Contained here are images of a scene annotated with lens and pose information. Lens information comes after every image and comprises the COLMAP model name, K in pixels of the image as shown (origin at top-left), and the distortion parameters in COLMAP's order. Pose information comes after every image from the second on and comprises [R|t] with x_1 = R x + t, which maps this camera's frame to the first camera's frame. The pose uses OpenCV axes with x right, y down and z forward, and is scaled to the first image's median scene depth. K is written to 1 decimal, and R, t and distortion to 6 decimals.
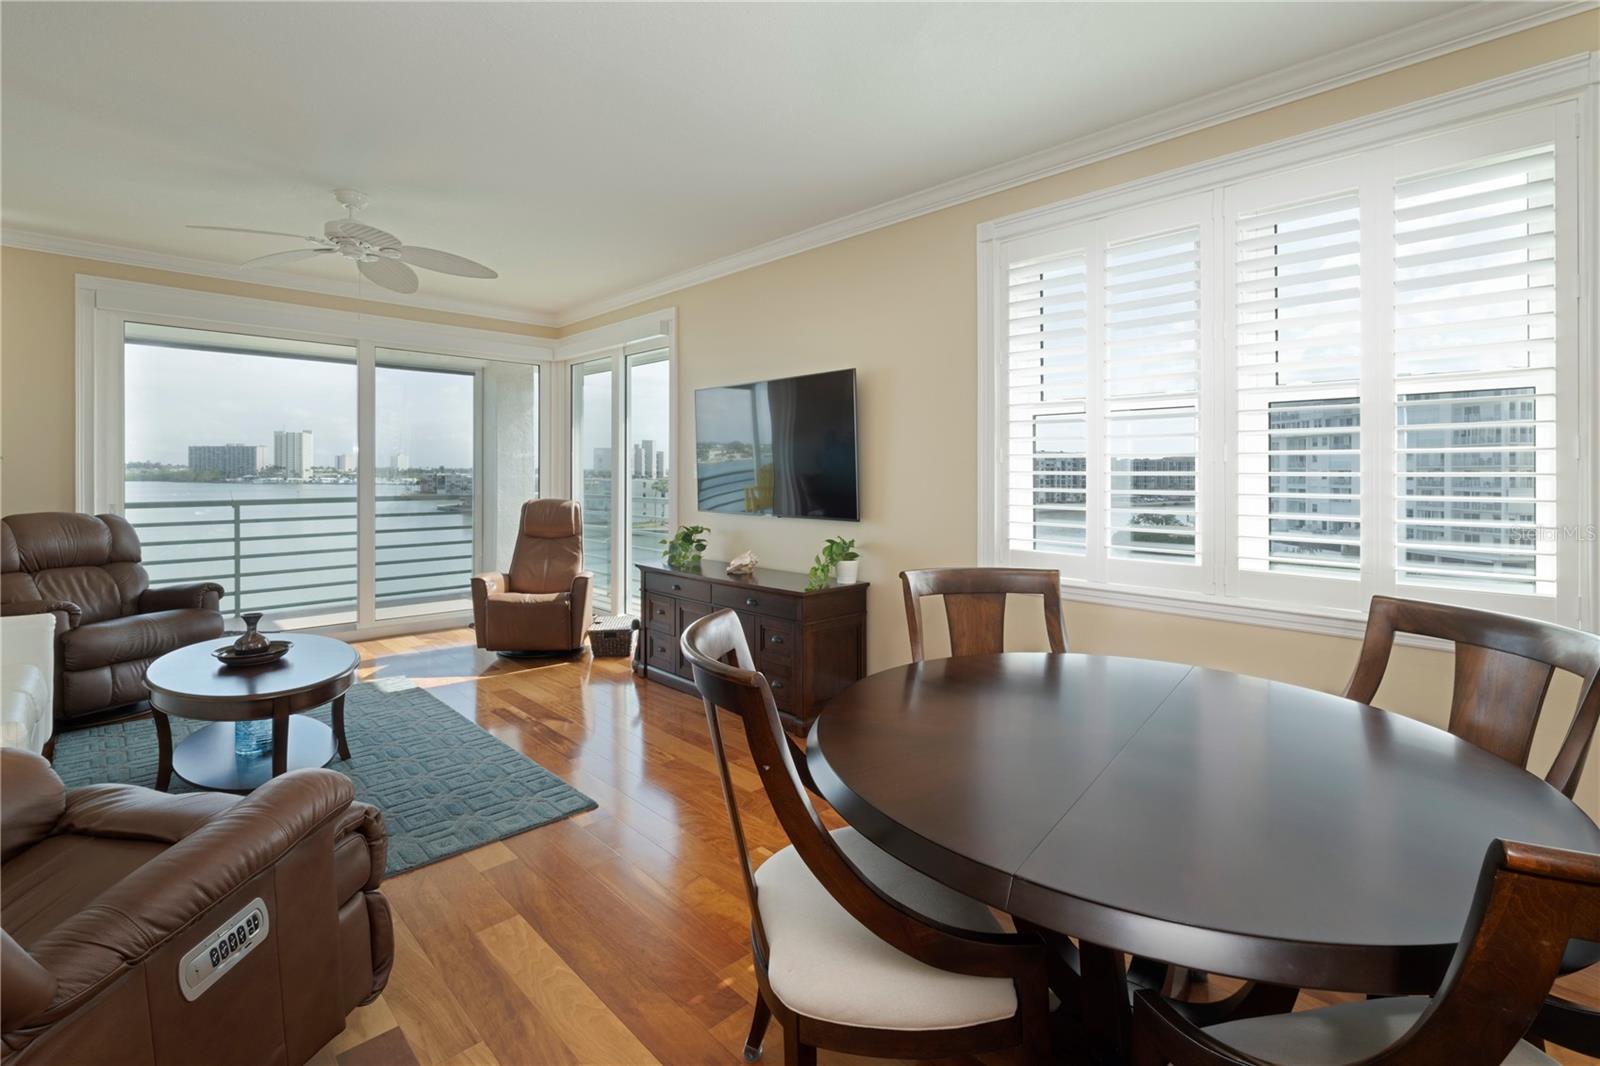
lens RADIAL K [[724.8, 0, 798.2], [0, 724.8, 467.4], [0, 0, 1]] dist [-0.004829, 0.001741]
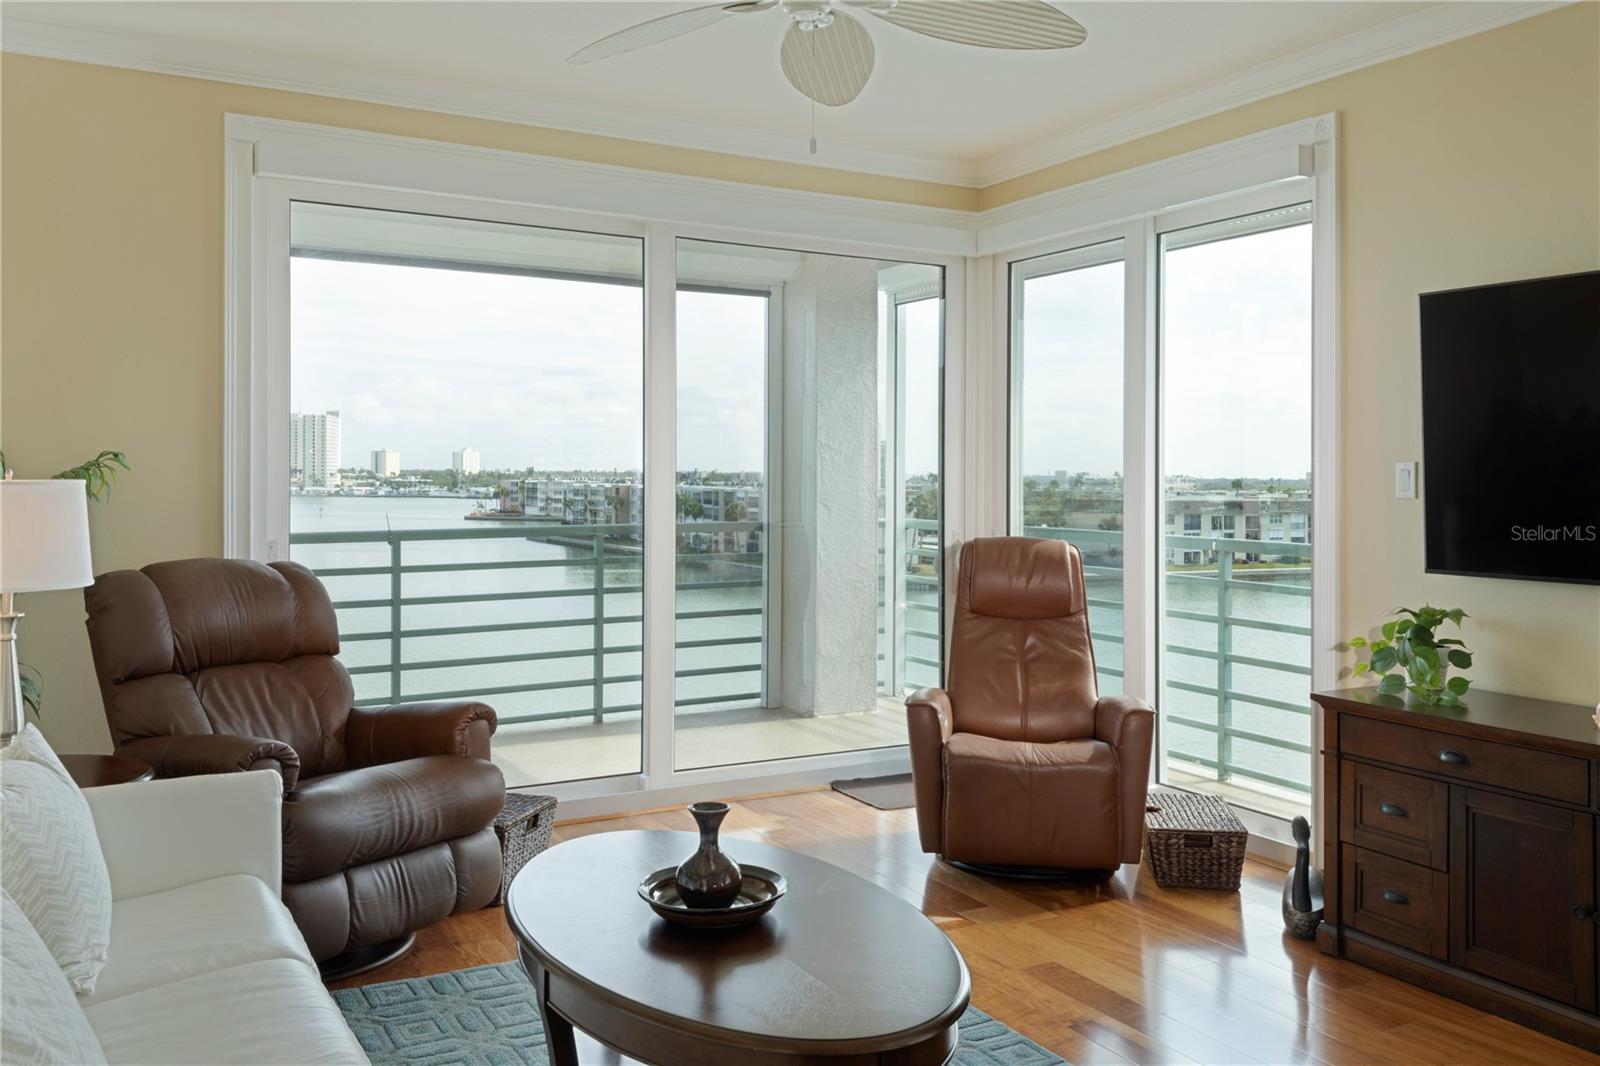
lens RADIAL K [[1307.1, 0, 797.1], [0, 1307.1, 465.1], [0, 0, 1]] dist [0.054402, -0.089513]
pose [[0.967738, -0.001372, -0.251956, -0.318535], [0.000487, 0.999993, -0.003575, -0.001628], [0.251959, 0.003337, 0.967732, 0.150725]]
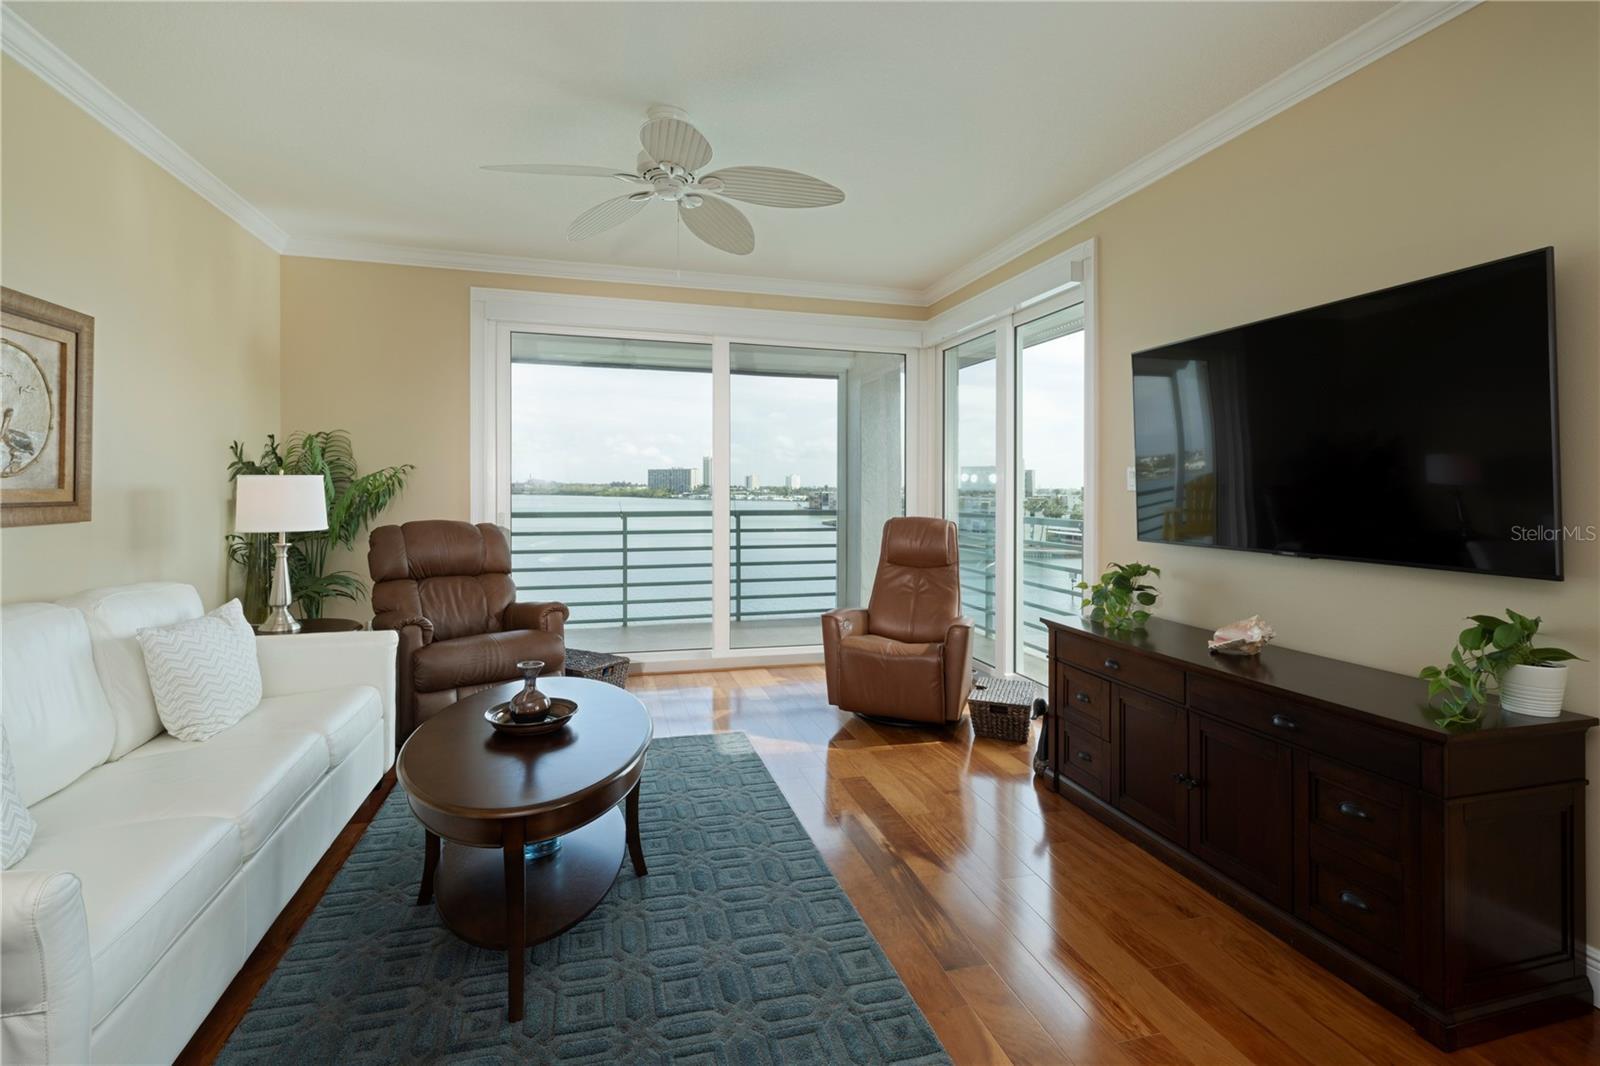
lens RADIAL K [[724.8, 0, 793.8], [0, 724.8, 485.7], [0, 0, 1]] dist [-0.004829, 0.001741]
pose [[0.876244, 0.000266, -0.481868, -0.101016], [-0.000780, 0.999999, -0.000865, 0.012807], [0.481867, 0.001134, 0.876244, 0.302758]]
